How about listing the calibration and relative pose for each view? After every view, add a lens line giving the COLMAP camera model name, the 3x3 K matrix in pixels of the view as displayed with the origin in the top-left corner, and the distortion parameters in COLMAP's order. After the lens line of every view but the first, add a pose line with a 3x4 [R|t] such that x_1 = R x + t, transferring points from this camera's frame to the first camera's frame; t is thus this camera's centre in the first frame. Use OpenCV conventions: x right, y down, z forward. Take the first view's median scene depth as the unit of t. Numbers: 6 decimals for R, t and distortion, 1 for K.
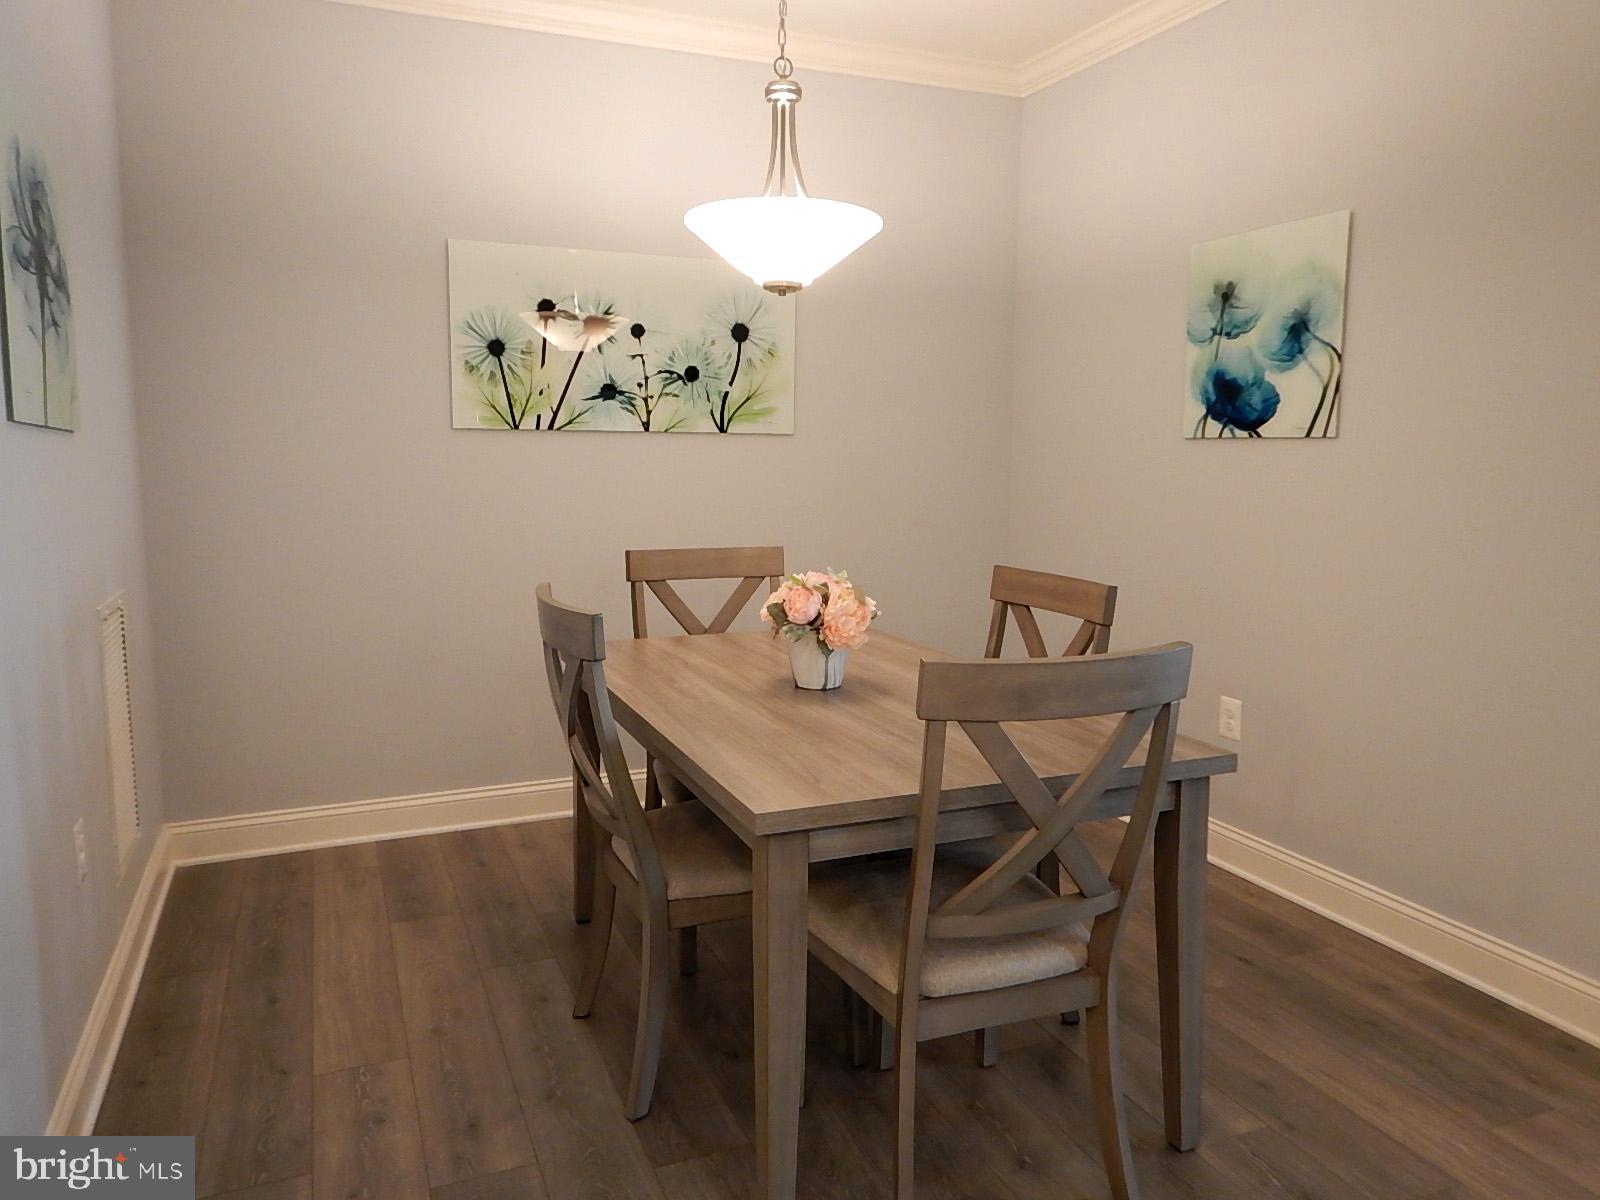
lens RADIAL K [[1152.1, 0, 801.9], [0, 1152.1, 591.8], [0, 0, 1]] dist [0.031110, -0.006999]
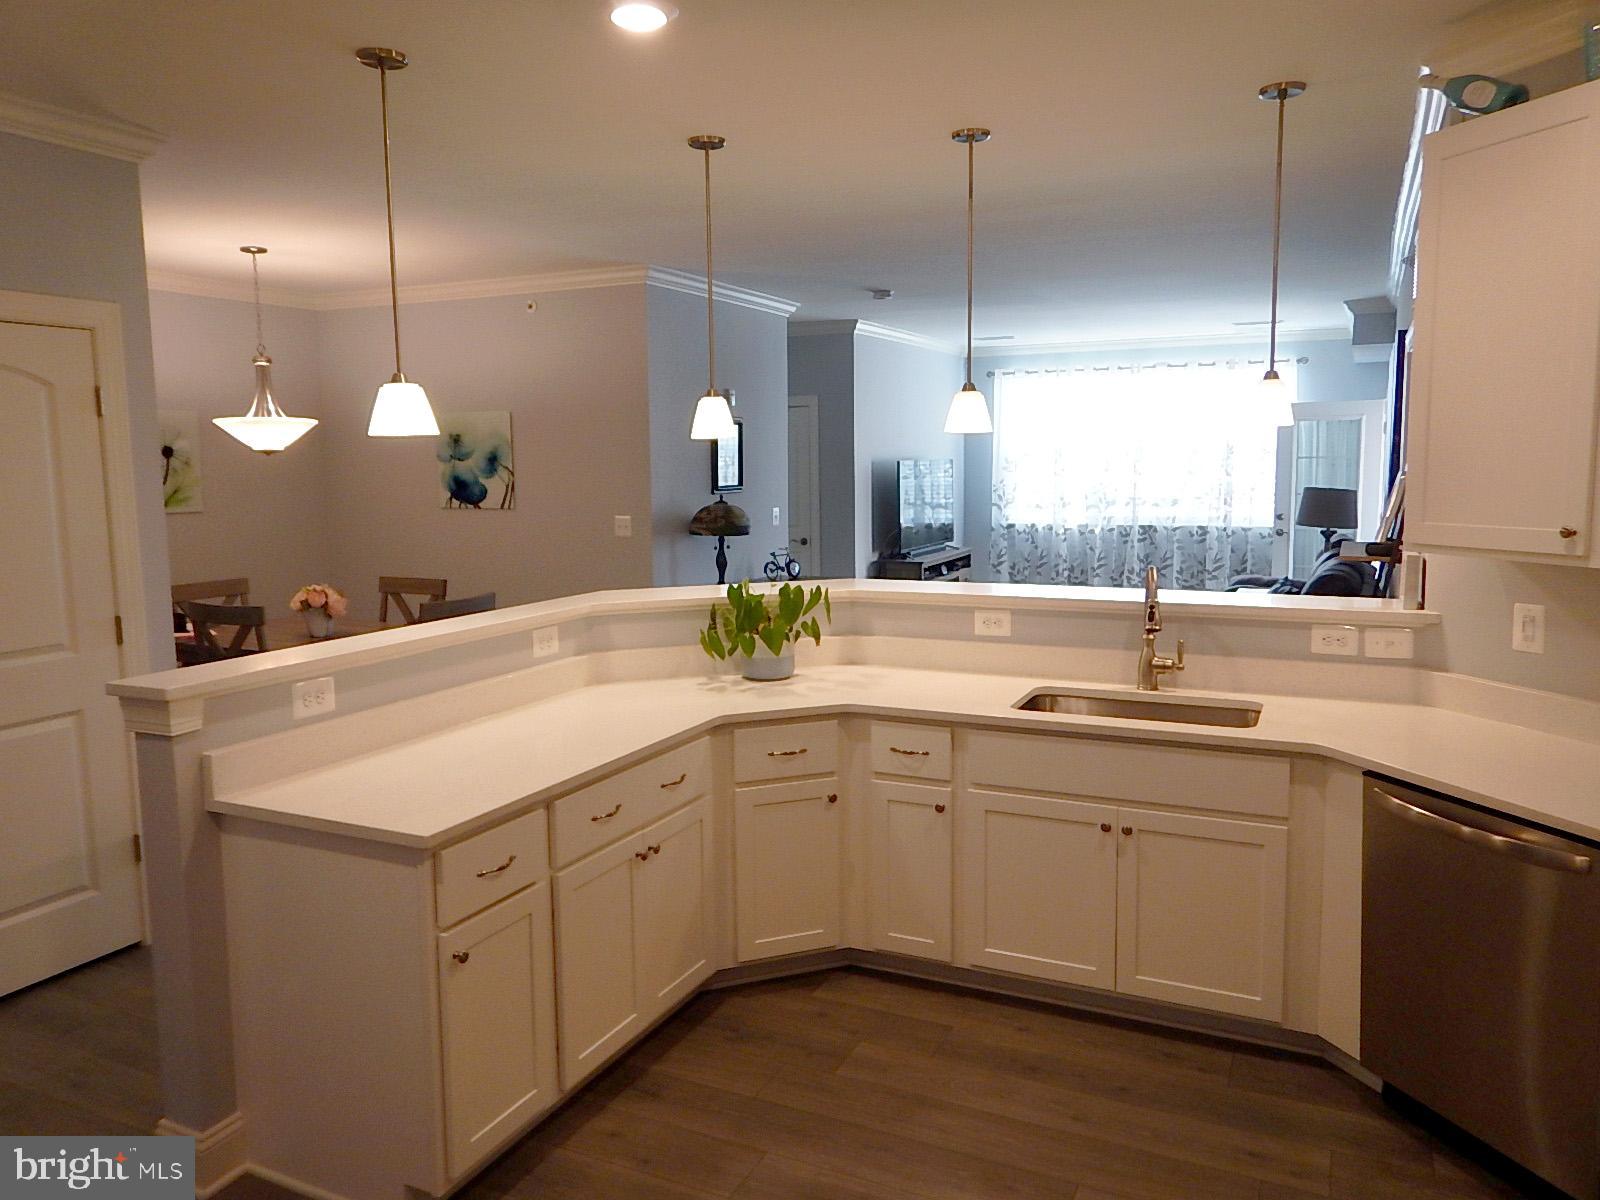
lens RADIAL K [[1152.1, 0, 801.9], [0, 1152.1, 591.8], [0, 0, 1]] dist [0.031110, -0.006999]
pose [[0.750984, -0.090182, 0.654133, -0.571128], [0.098552, 0.994842, 0.024011, 0.026792], [-0.652924, 0.046434, 0.755999, -0.998779]]
